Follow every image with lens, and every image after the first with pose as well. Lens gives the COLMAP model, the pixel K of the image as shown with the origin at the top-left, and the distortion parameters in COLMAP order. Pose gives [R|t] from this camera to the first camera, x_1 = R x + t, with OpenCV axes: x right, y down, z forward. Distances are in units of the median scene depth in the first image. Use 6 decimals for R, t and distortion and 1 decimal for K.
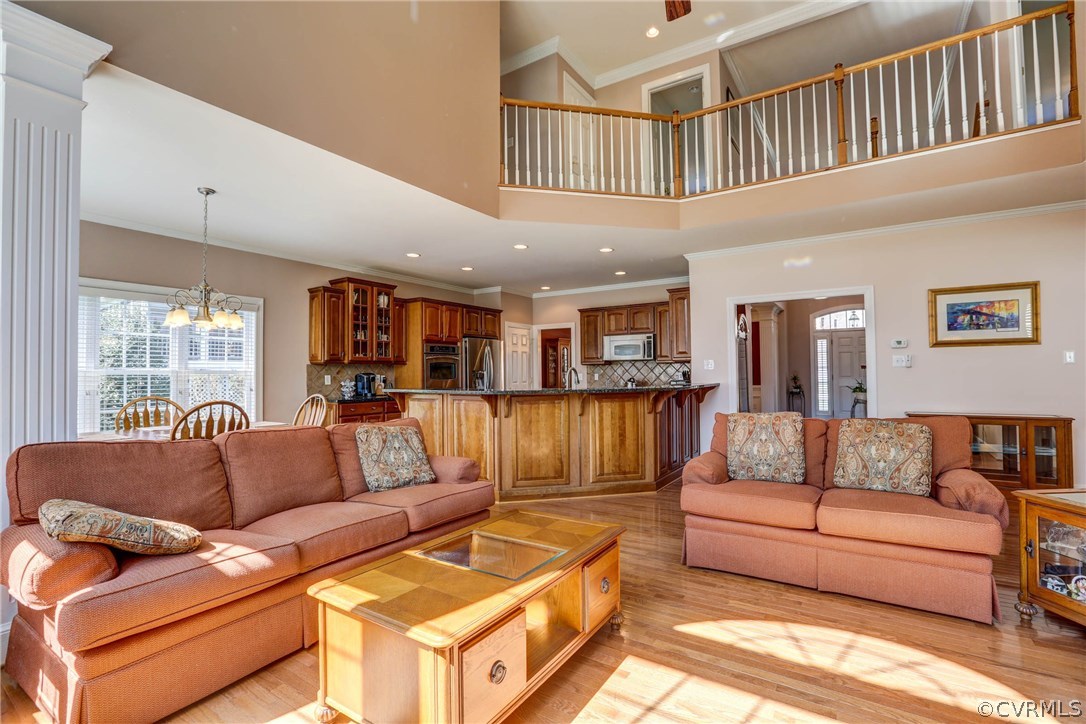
lens RADIAL K [[493.6, 0, 535.5], [0, 493.6, 364.9], [0, 0, 1]] dist [-0.024139, 0.004572]
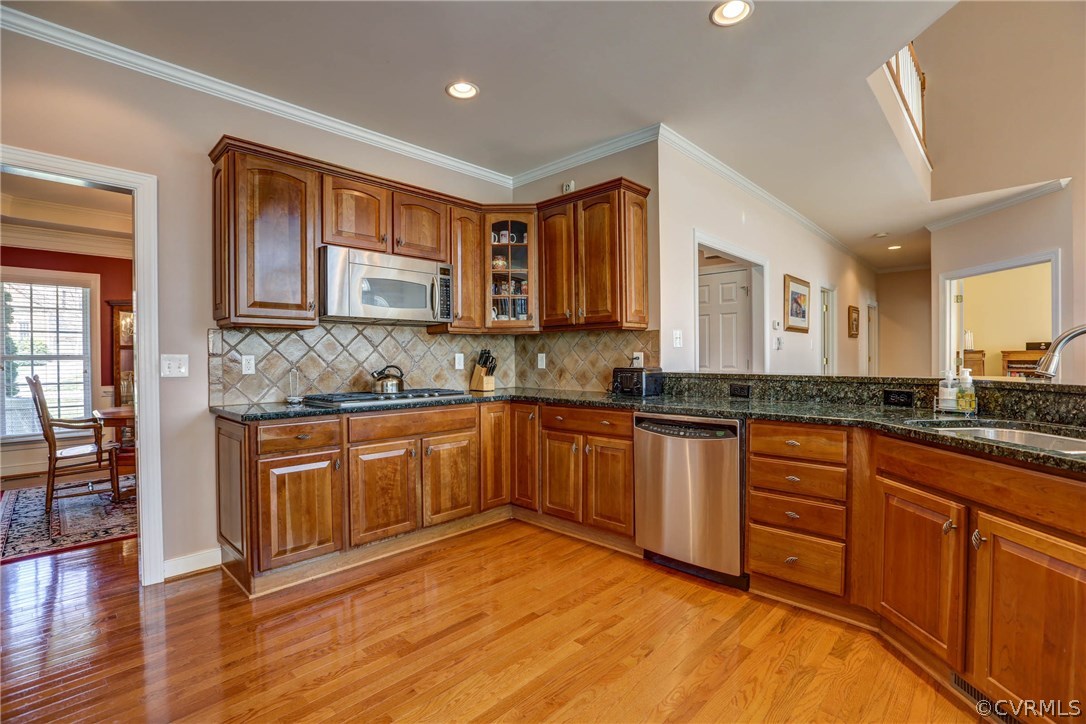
lens RADIAL K [[493.6, 0, 542.9], [0, 493.6, 363.0], [0, 0, 1]] dist [-0.024139, 0.004572]
pose [[0.159605, 0.001184, 0.987180, -0.224003], [-0.015436, 0.999880, 0.001296, 0.028130], [-0.987060, -0.015445, 0.159604, 1.042799]]
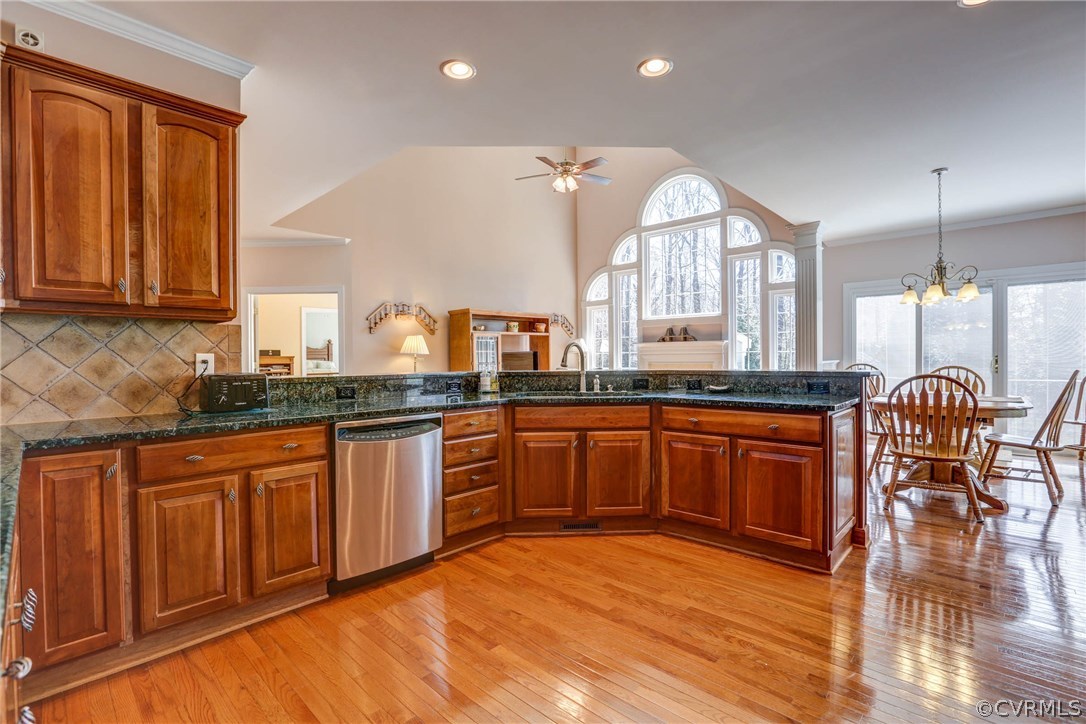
lens RADIAL K [[493.6, 0, 544.1], [0, 493.6, 360.2], [0, 0, 1]] dist [-0.024139, 0.004572]
pose [[-0.986948, 0.019792, 0.159818, 0.007005], [0.017789, 0.999744, -0.013951, 0.031009], [-0.160053, -0.010926, -0.987048, 1.371626]]
